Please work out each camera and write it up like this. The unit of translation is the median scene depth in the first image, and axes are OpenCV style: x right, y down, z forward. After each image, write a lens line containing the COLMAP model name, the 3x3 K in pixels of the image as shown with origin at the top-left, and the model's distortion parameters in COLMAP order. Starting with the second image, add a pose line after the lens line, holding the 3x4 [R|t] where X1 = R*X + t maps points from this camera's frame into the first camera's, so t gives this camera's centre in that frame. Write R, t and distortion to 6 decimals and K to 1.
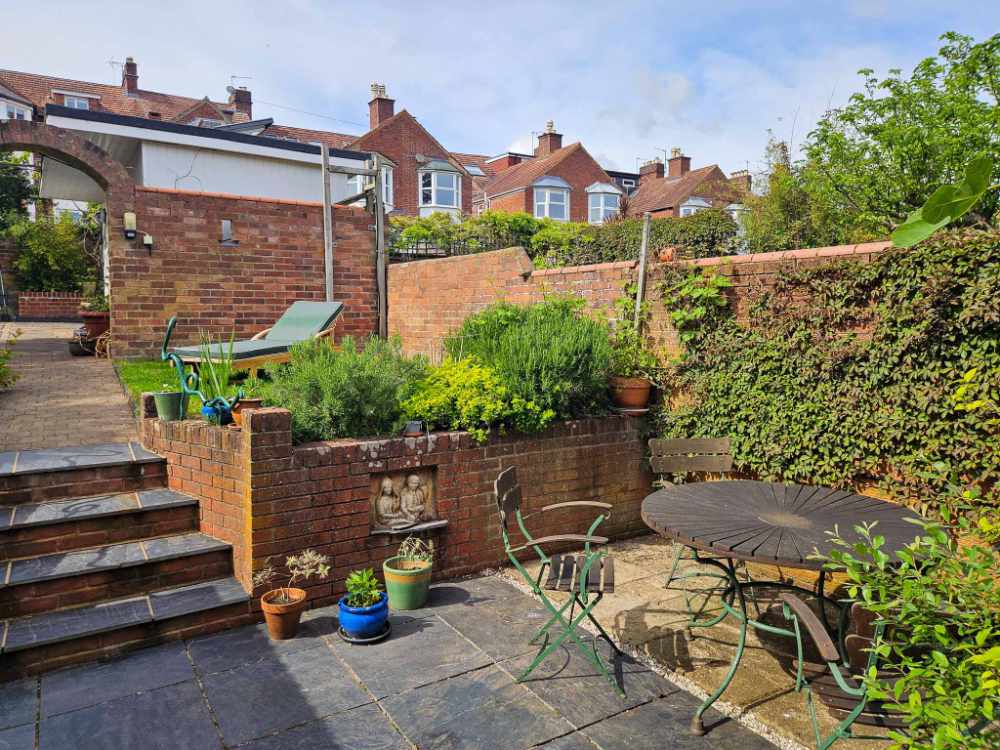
lens RADIAL K [[741.9, 0, 500.0], [0, 741.9, 375.0], [0, 0, 1]] dist [-0.000142, 0.000113]
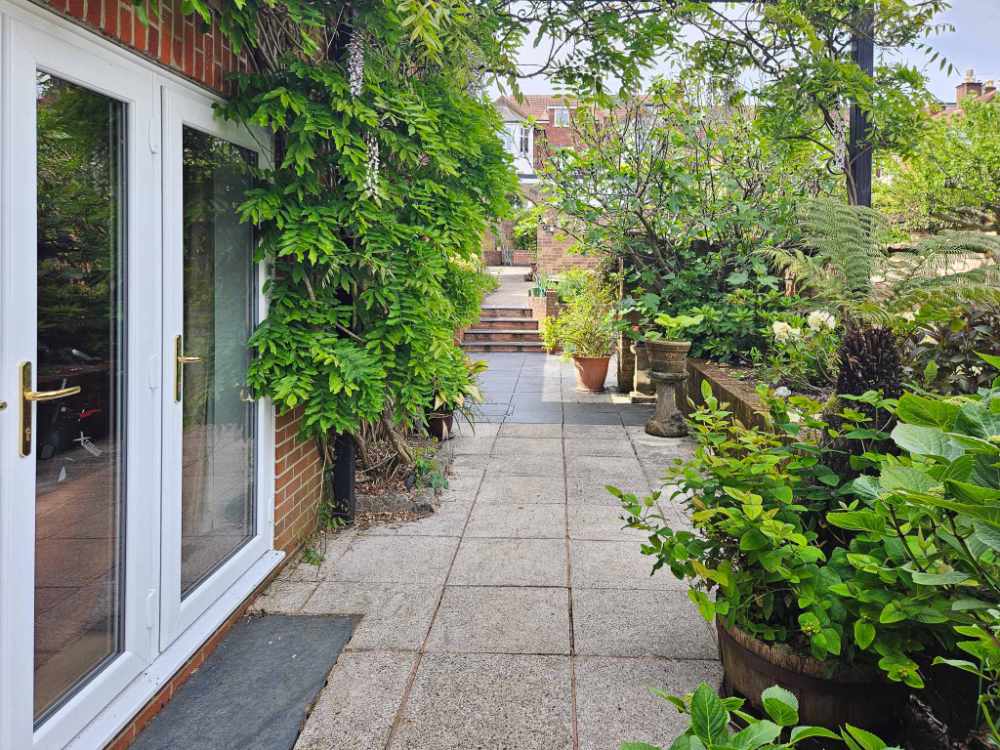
lens RADIAL K [[741.9, 0, 500.0], [0, 741.9, 375.0], [0, 0, 1]] dist [-0.000142, 0.000113]
pose [[0.823824, 0.095428, -0.558755, 0.490787], [-0.055403, 0.994563, 0.088173, 0.048133], [0.564131, -0.041682, 0.824633, -0.680538]]
